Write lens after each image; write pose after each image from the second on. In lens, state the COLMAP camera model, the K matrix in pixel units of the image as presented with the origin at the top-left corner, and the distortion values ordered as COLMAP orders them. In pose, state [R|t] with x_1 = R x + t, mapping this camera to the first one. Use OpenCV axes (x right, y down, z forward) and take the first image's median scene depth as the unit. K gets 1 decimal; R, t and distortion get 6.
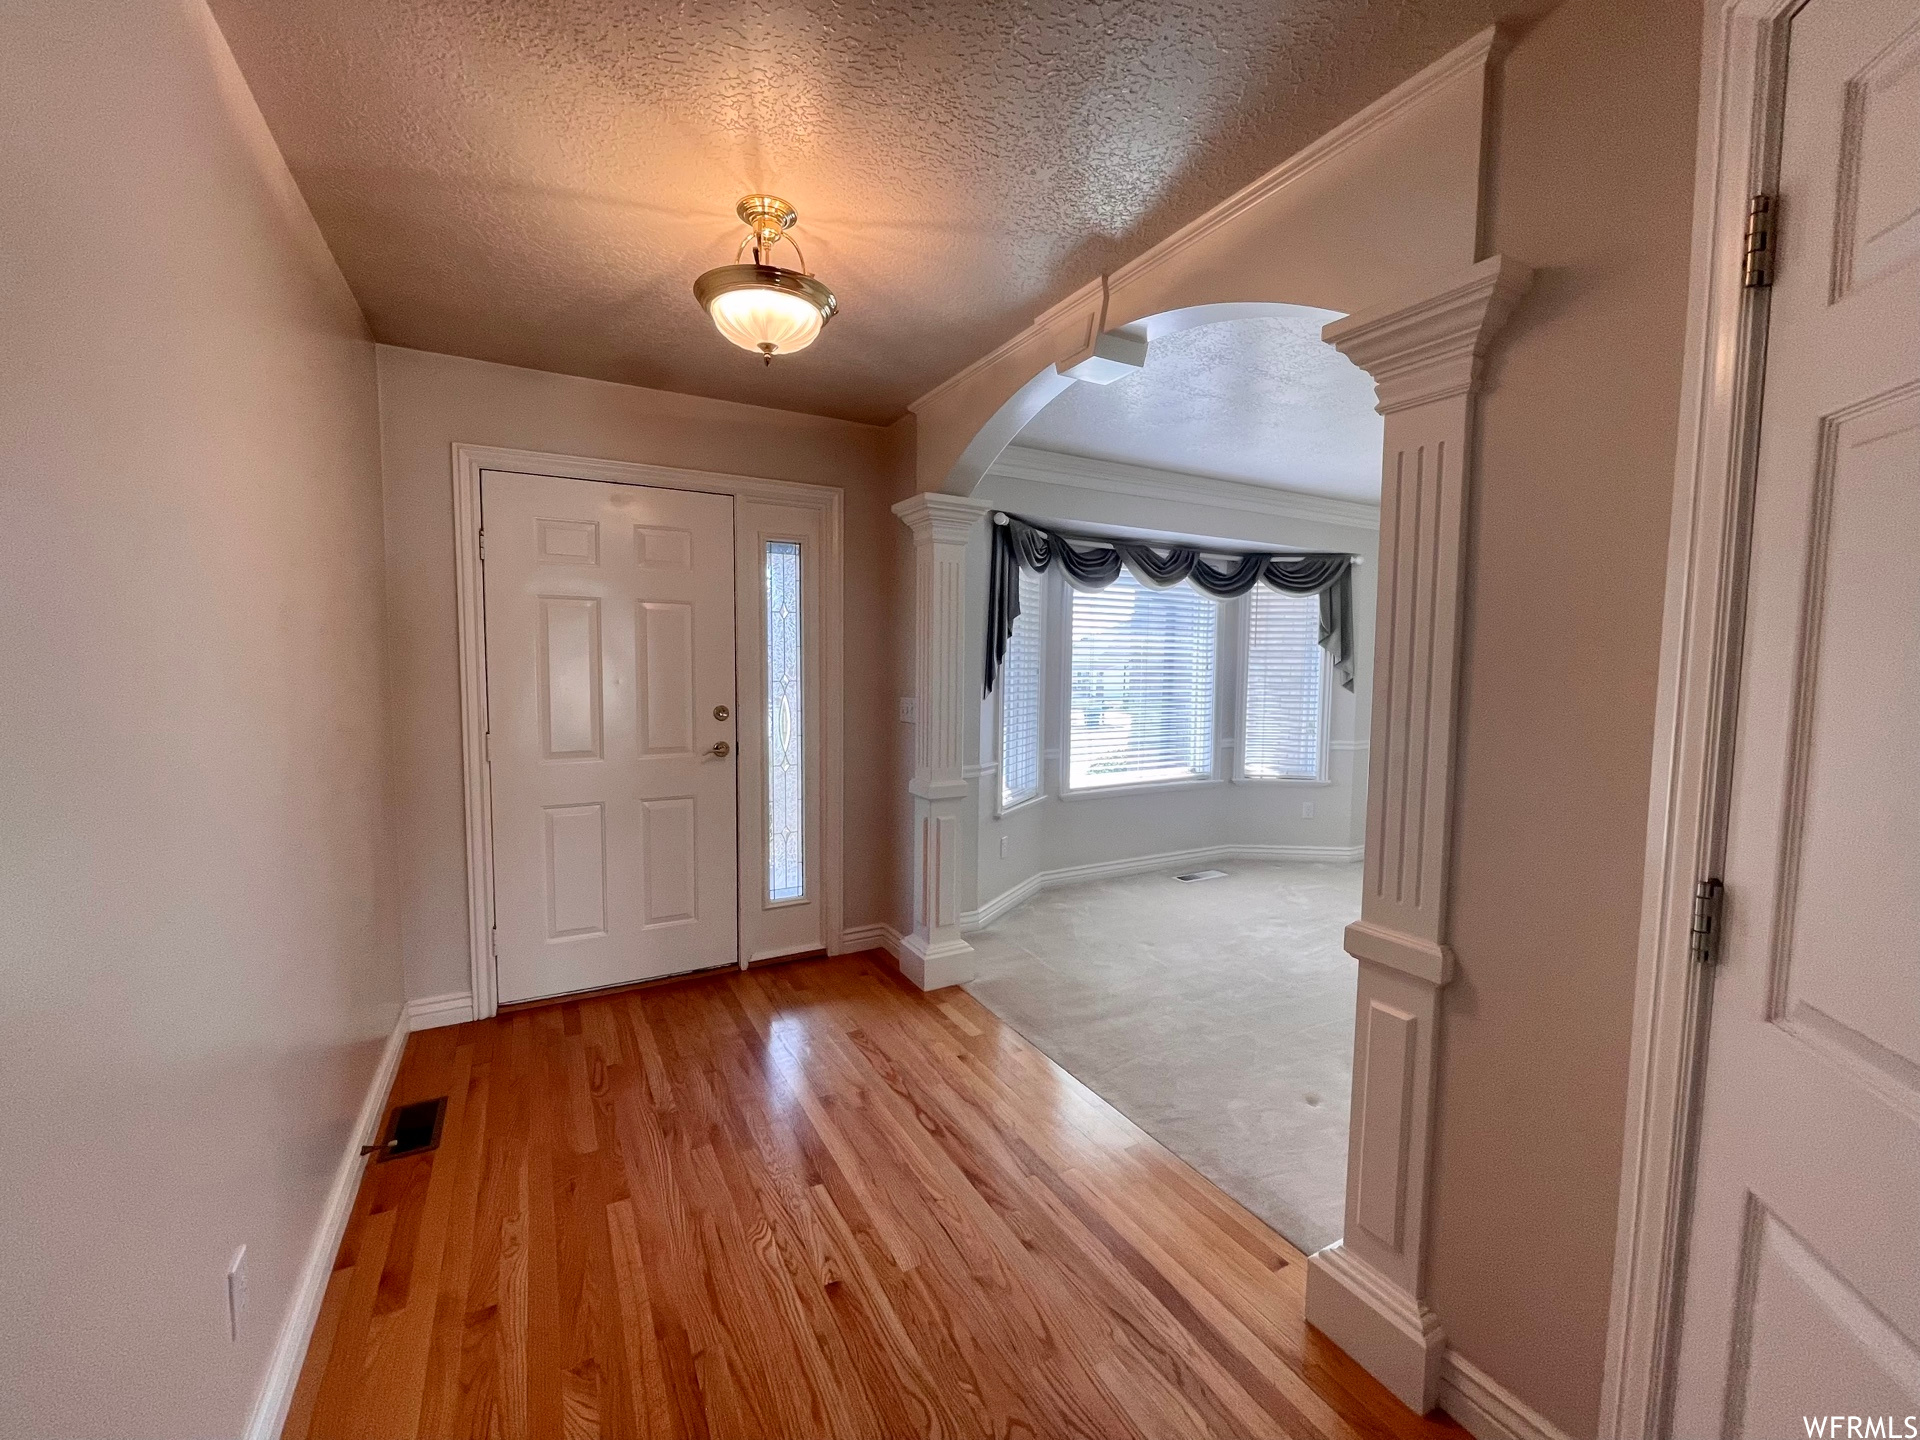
lens RADIAL K [[772.4, 0, 957.5], [0, 772.4, 717.8], [0, 0, 1]] dist [-0.006070, 0.001098]
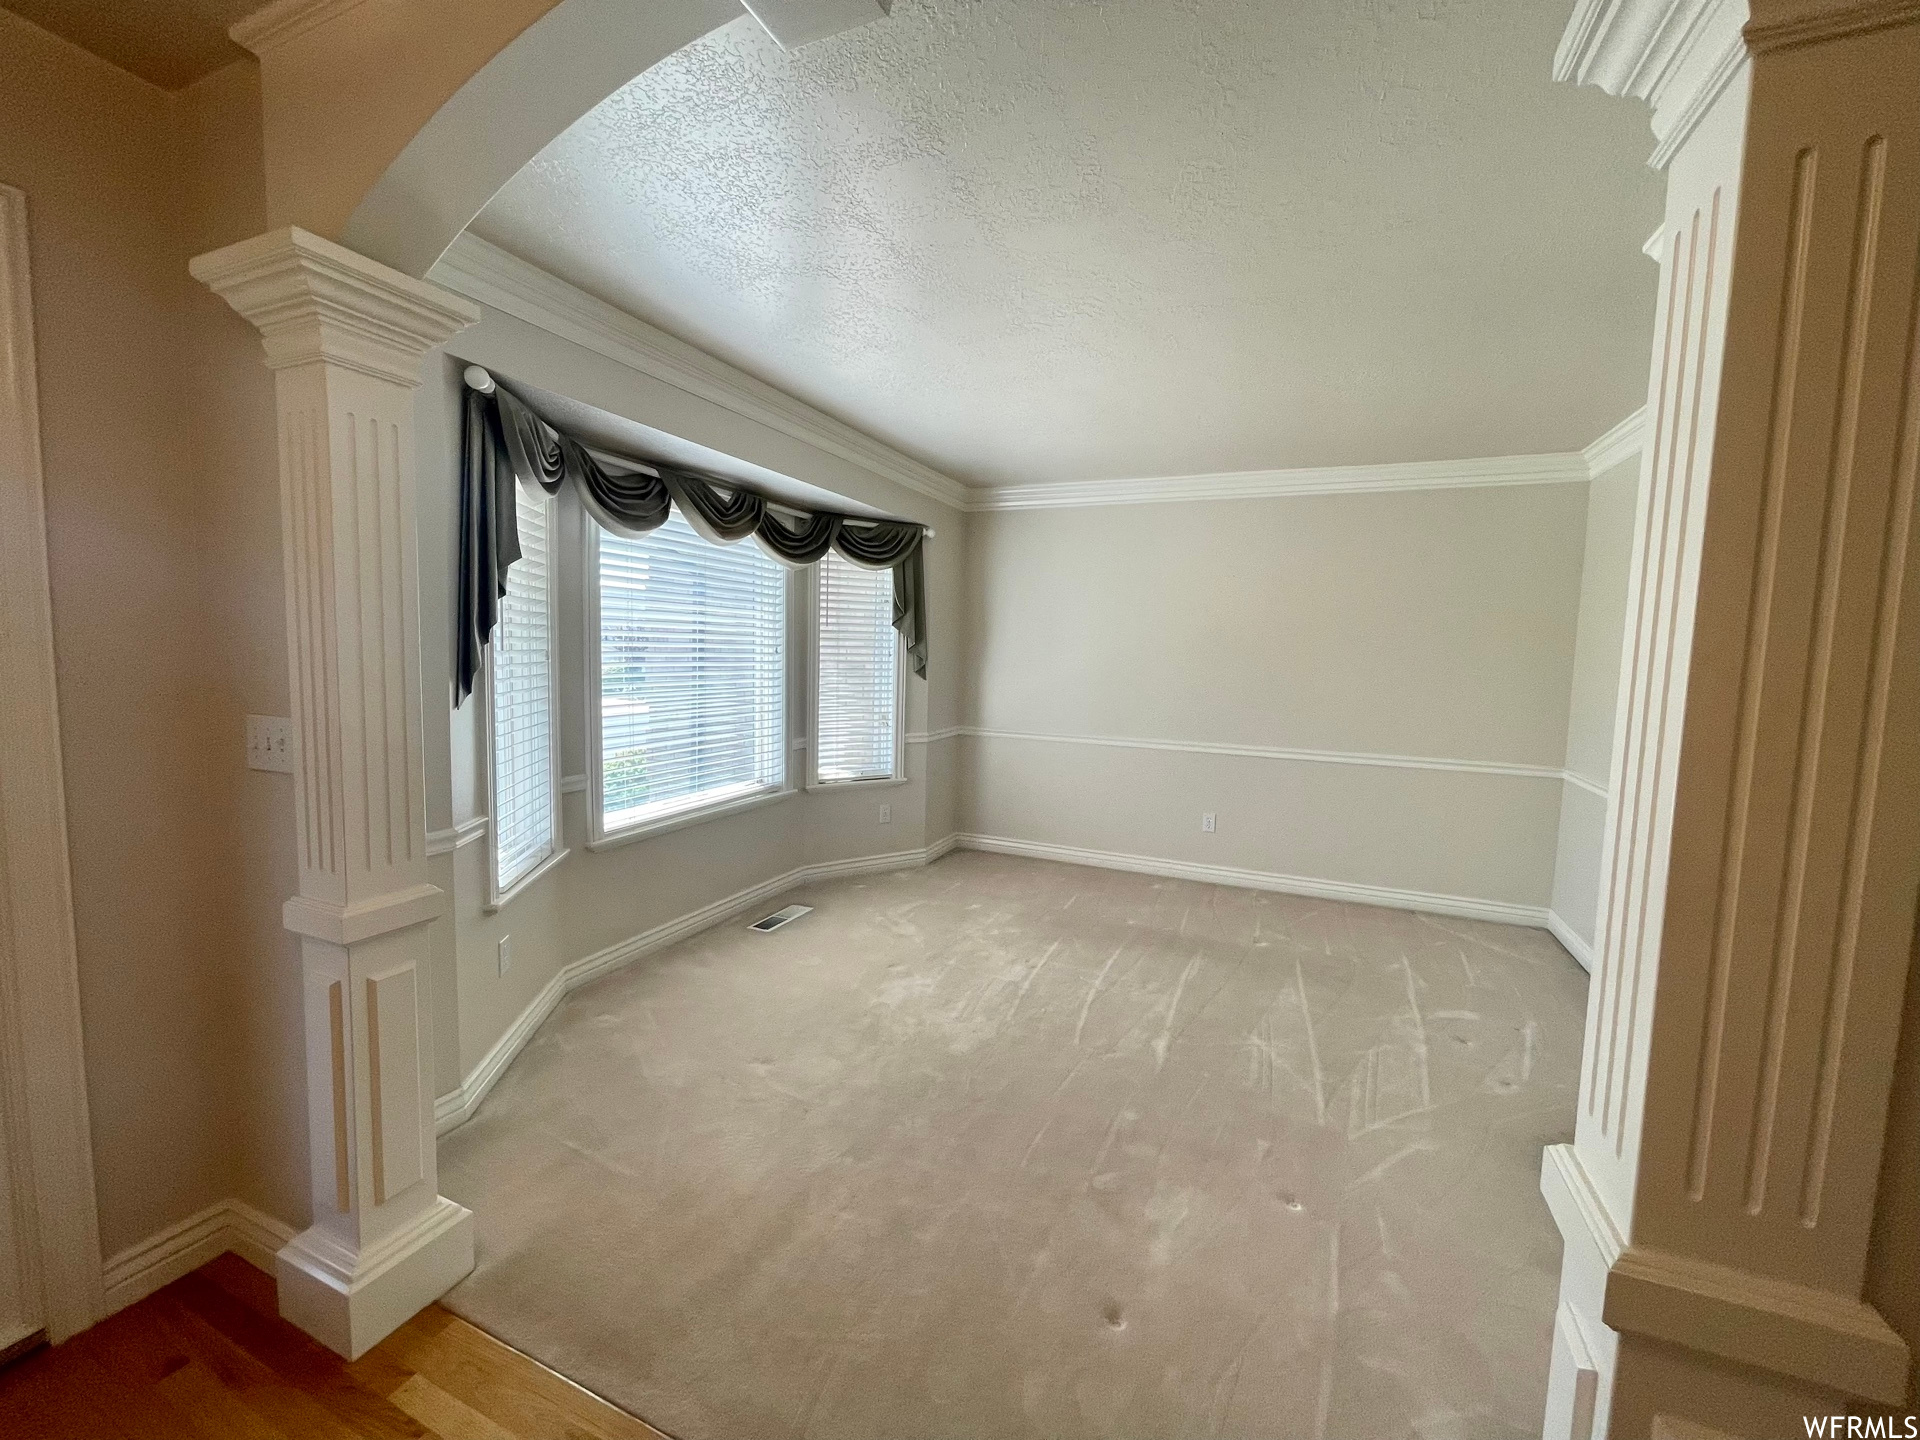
lens RADIAL K [[772.4, 0, 957.9], [0, 772.4, 716.8], [0, 0, 1]] dist [-0.006070, 0.001098]
pose [[0.792637, -0.042183, 0.608233, -0.013906], [0.025773, 0.999030, 0.035700, -0.024619], [-0.609149, -0.012621, 0.792956, 0.303132]]
